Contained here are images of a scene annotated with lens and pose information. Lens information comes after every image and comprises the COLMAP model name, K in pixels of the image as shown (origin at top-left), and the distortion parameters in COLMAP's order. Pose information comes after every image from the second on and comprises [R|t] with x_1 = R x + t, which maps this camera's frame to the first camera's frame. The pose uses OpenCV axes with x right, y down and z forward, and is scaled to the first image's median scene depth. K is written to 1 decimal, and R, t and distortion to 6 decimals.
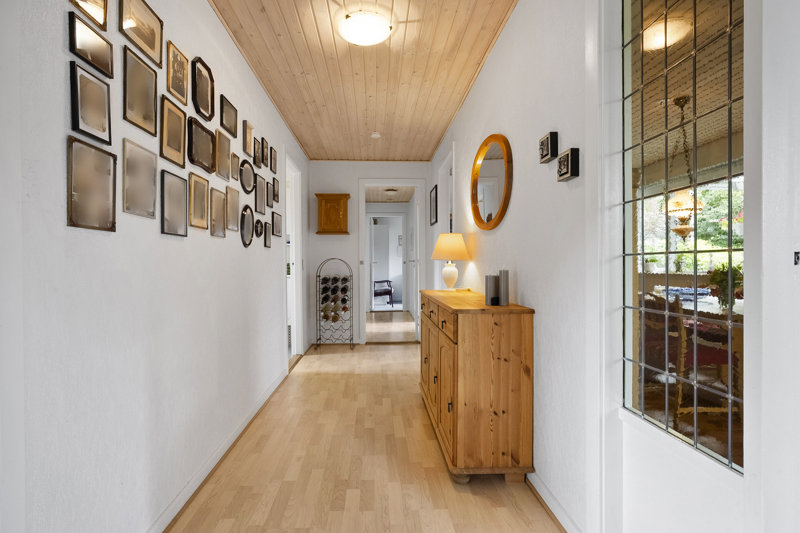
lens RADIAL K [[381.4, 0, 399.2], [0, 381.4, 266.0], [0, 0, 1]] dist [-0.004014, -0.000260]
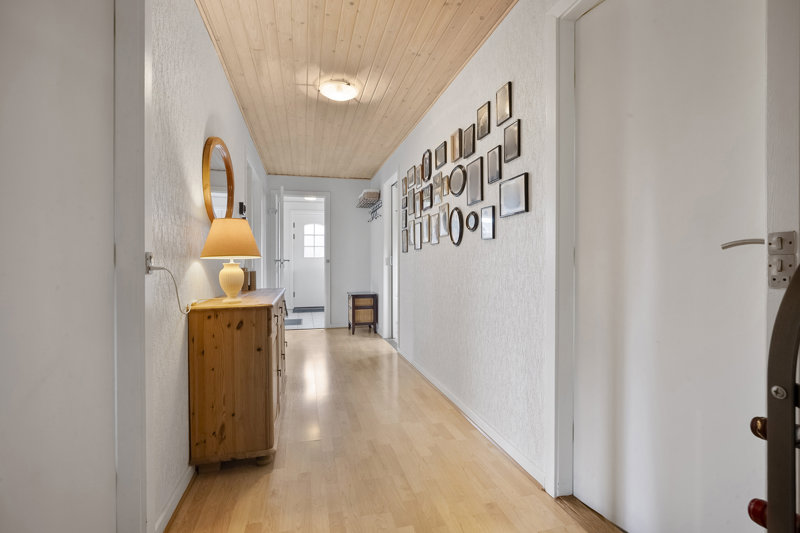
lens RADIAL K [[381.4, 0, 402.6], [0, 381.4, 265.9], [0, 0, 1]] dist [-0.004014, -0.000260]
pose [[-0.982021, 0.010759, -0.188466, -0.043140], [0.009813, 0.999934, 0.005955, -0.009508], [0.188517, 0.003998, -0.982062, 2.031414]]
